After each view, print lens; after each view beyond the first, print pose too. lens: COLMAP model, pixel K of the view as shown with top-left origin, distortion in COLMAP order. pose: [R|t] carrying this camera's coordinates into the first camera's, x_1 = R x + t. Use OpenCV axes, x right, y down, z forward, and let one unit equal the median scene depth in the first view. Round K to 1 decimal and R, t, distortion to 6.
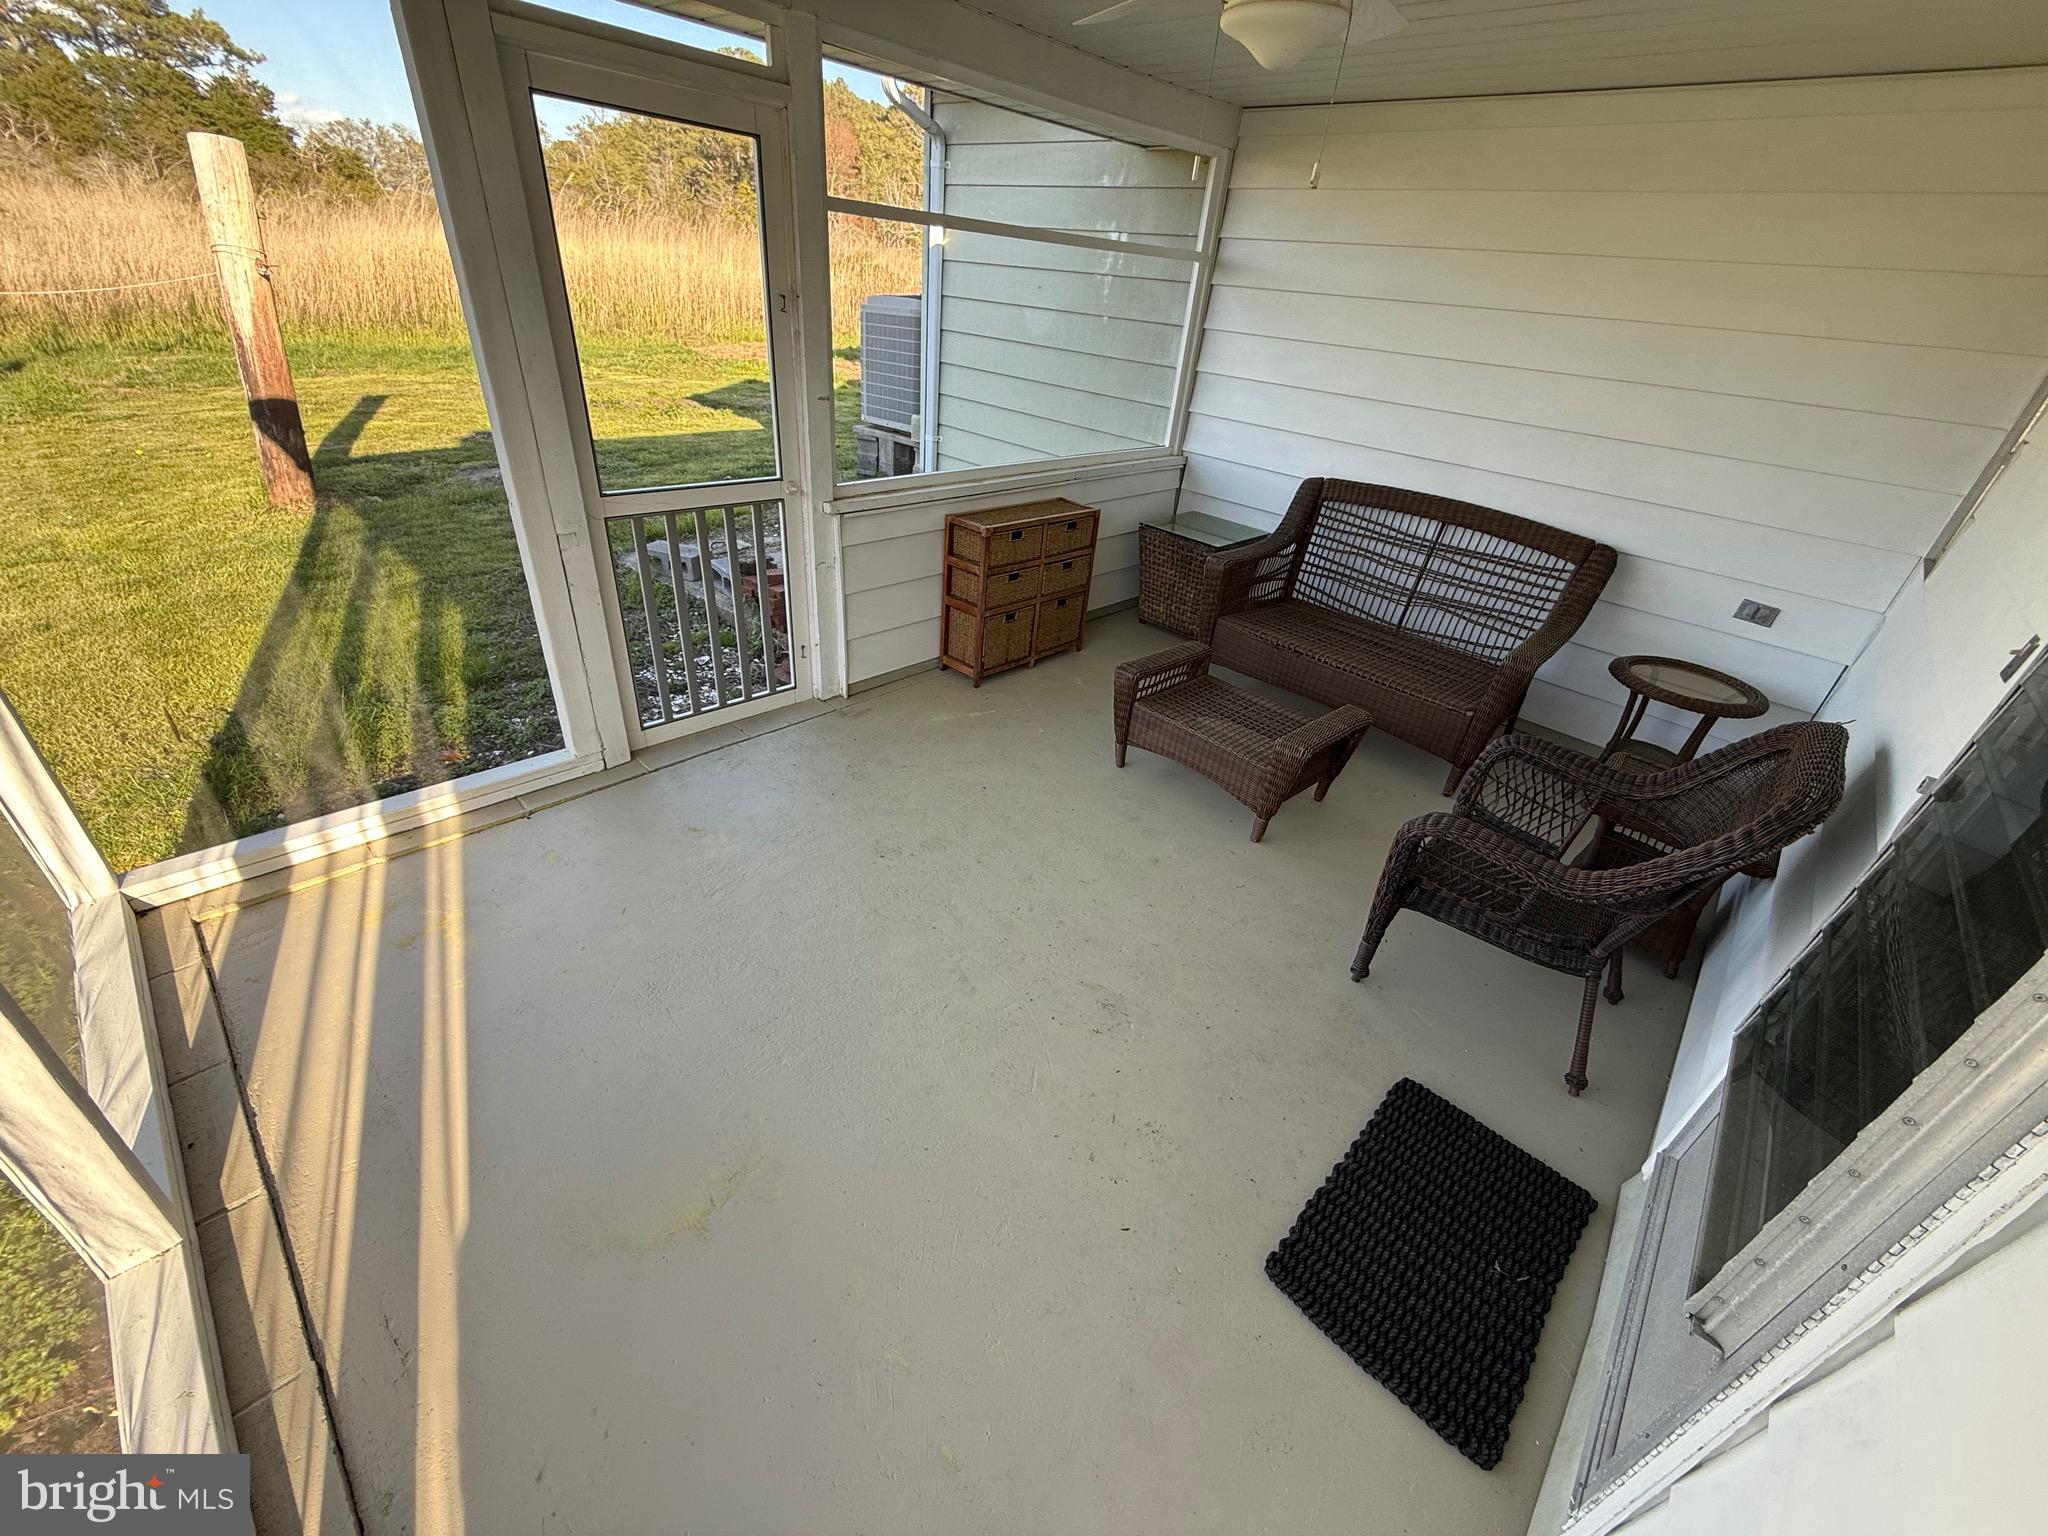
lens RADIAL K [[815.7, 0, 1026.5], [0, 815.7, 773.2], [0, 0, 1]] dist [0.001758, -0.000330]
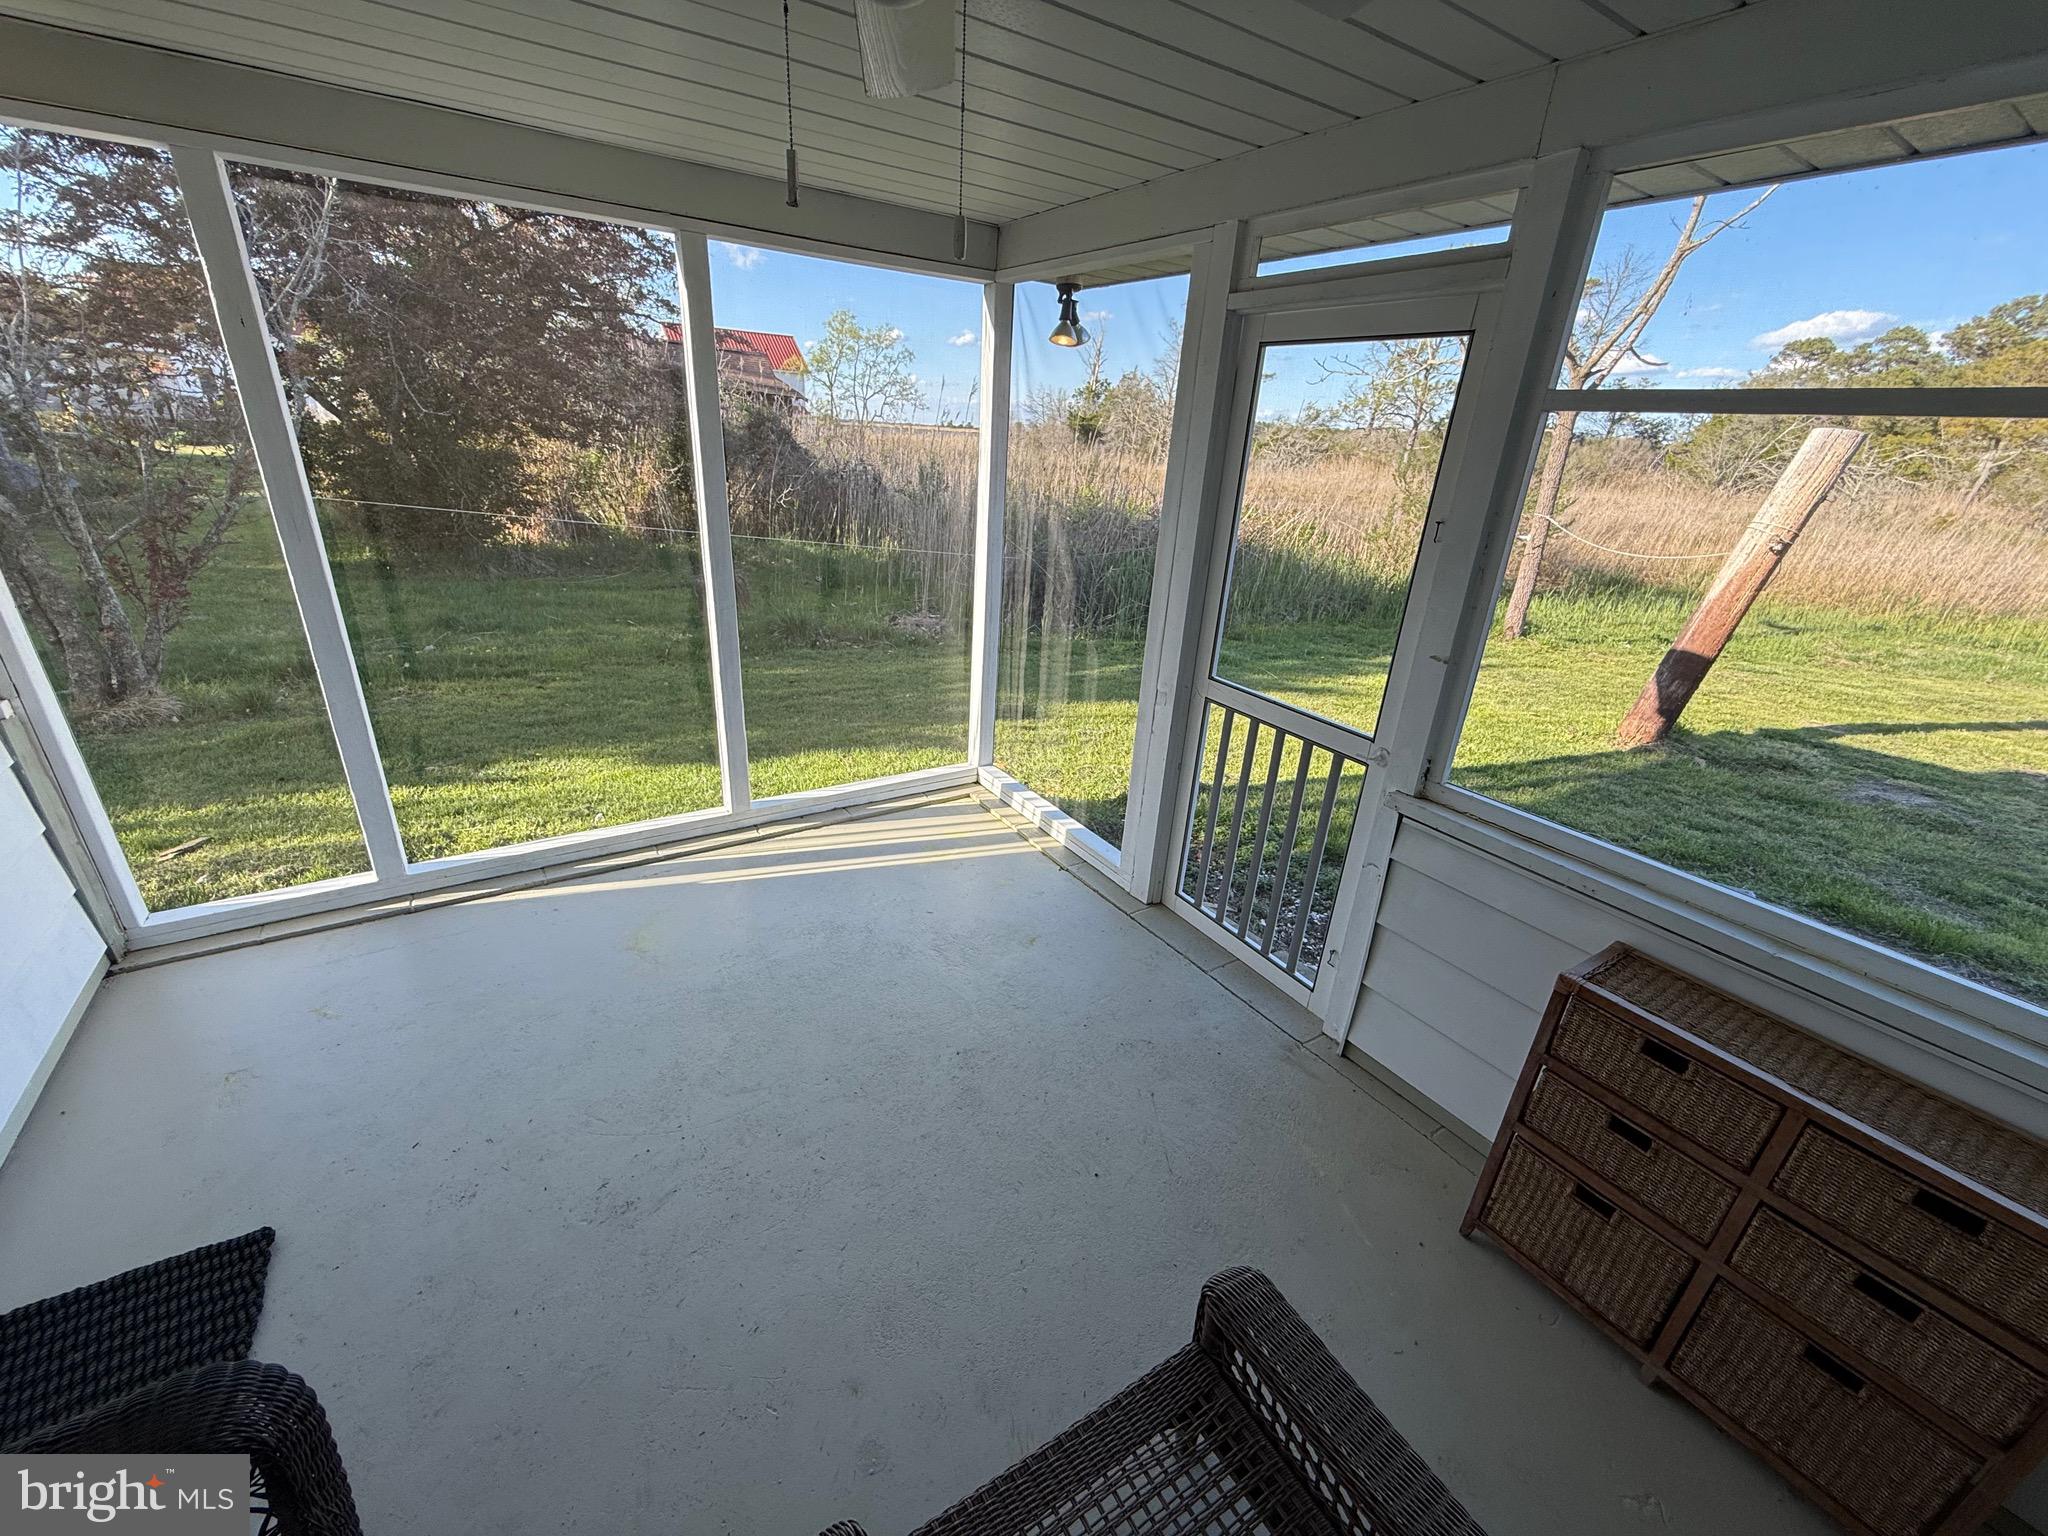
lens RADIAL K [[815.7, 0, 1024.9], [0, 815.7, 775.5], [0, 0, 1]] dist [0.001758, -0.000330]
pose [[-0.211233, 0.290740, -0.933194, 0.409791], [-0.574178, 0.735733, 0.359188, -0.360415], [0.791012, 0.611692, 0.011525, 0.643863]]
